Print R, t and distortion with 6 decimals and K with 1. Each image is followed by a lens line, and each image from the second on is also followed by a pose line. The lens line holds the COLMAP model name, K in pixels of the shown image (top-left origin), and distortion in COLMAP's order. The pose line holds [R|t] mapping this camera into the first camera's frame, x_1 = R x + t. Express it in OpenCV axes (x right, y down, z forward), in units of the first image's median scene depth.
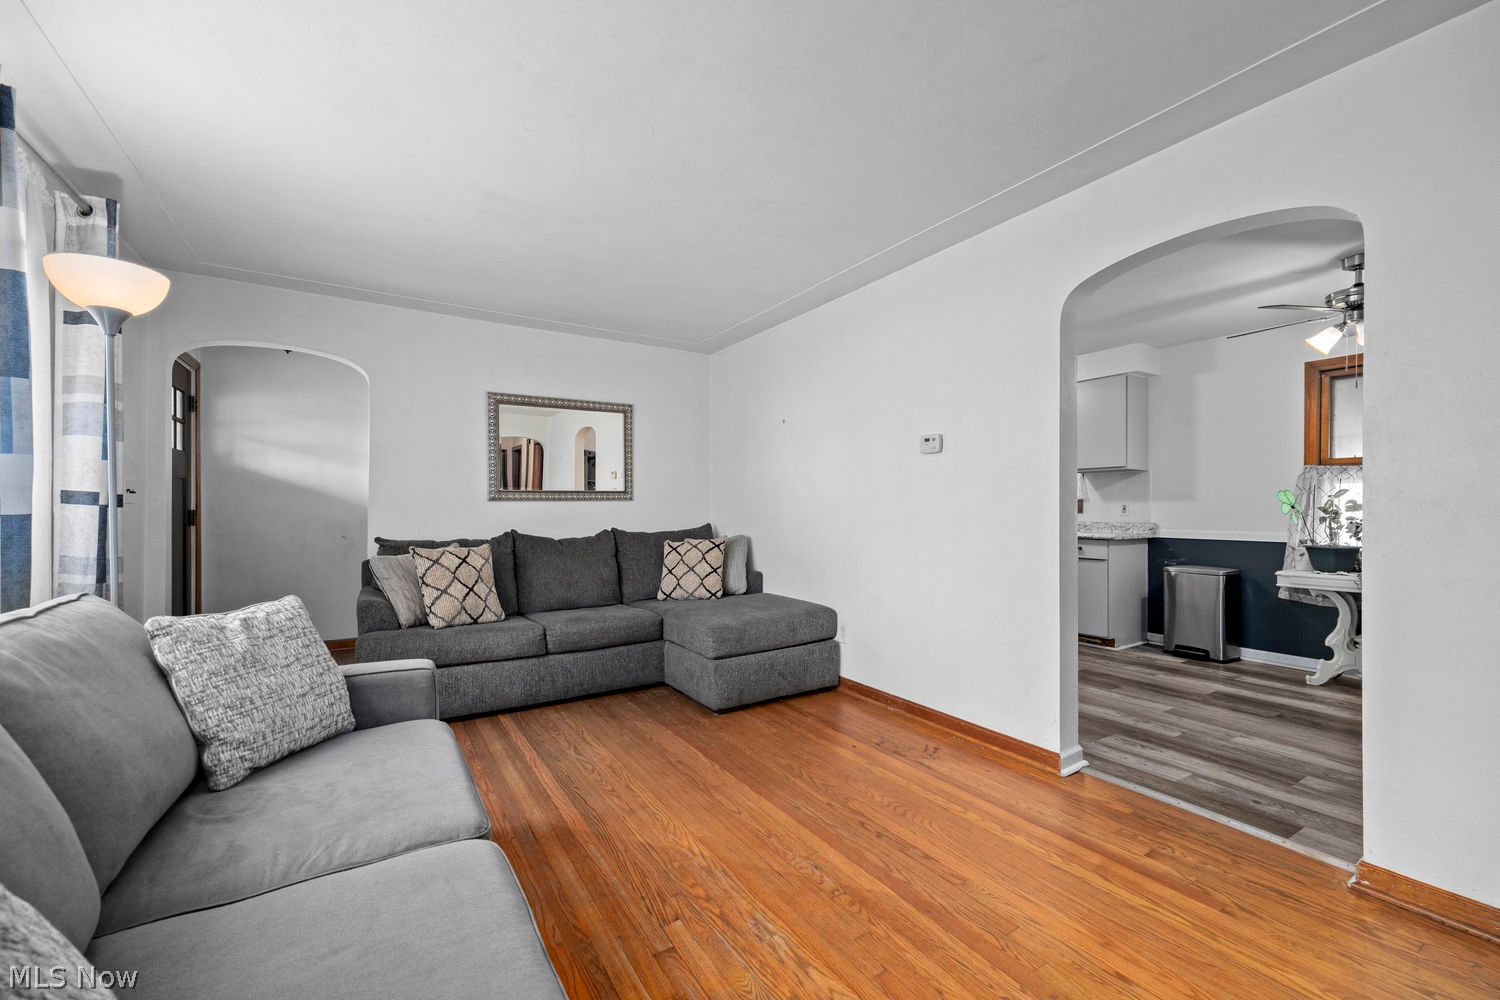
lens RADIAL K [[607.2, 0, 753.6], [0, 607.2, 511.5], [0, 0, 1]] dist [0.010006, -0.000025]
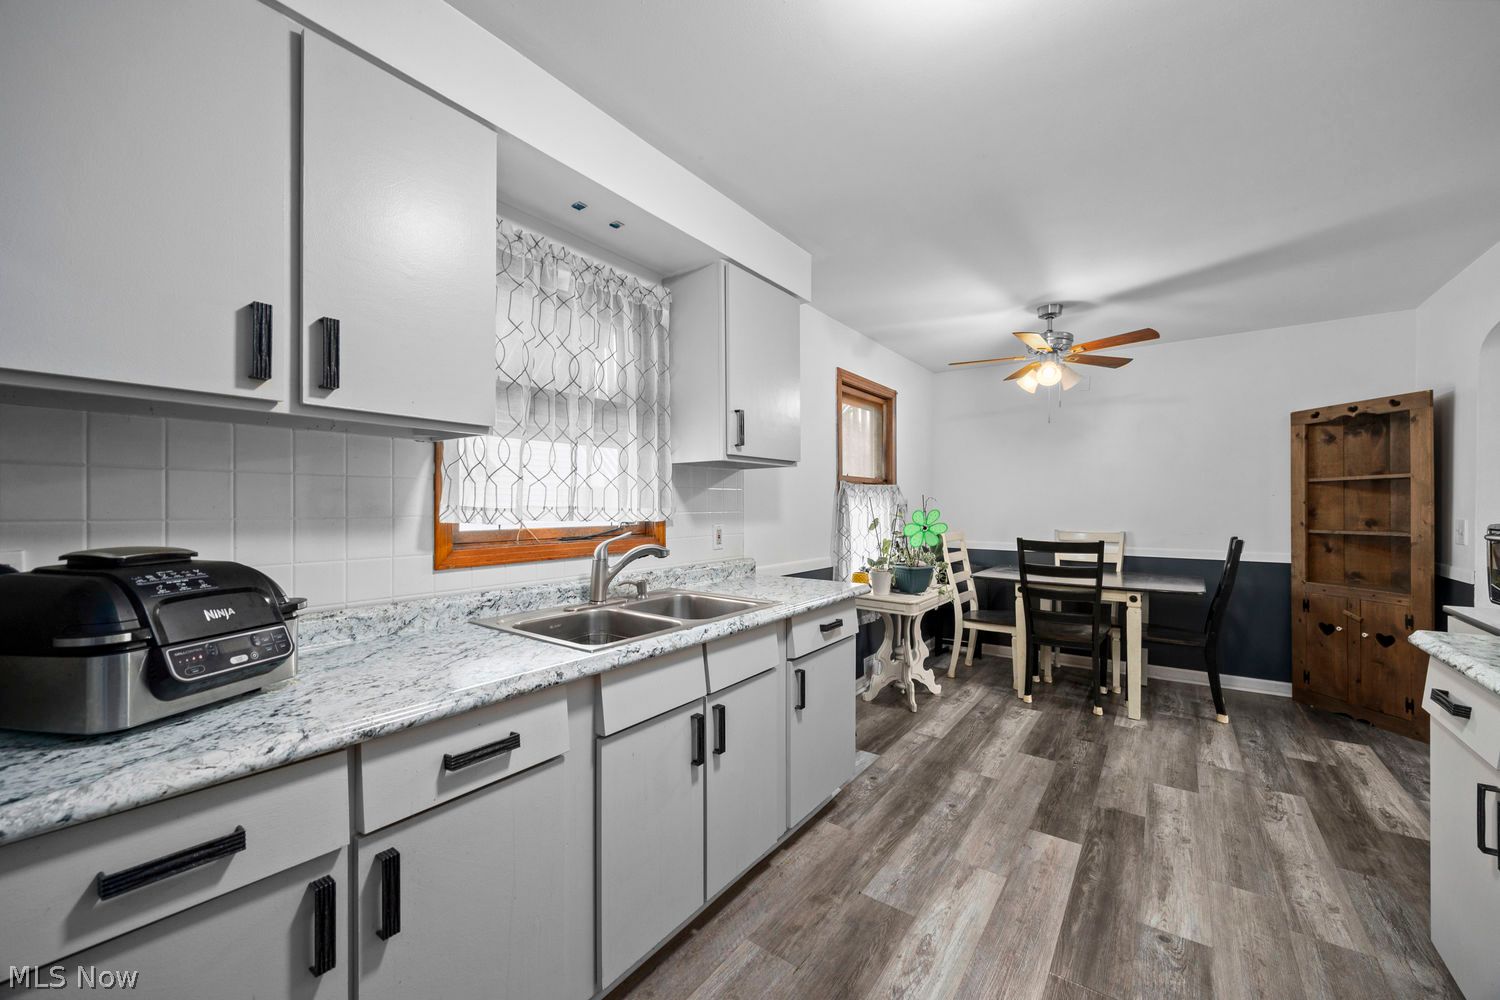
lens RADIAL K [[574.8, 0, 753.5], [0, 574.8, 508.3], [0, 0, 1]] dist [-0.001465, -0.000189]
pose [[-0.366956, -0.007369, 0.930209, 0.149172], [0.005865, 0.999930, 0.010235, -0.043984], [-0.930220, 0.009211, -0.366887, 1.445903]]
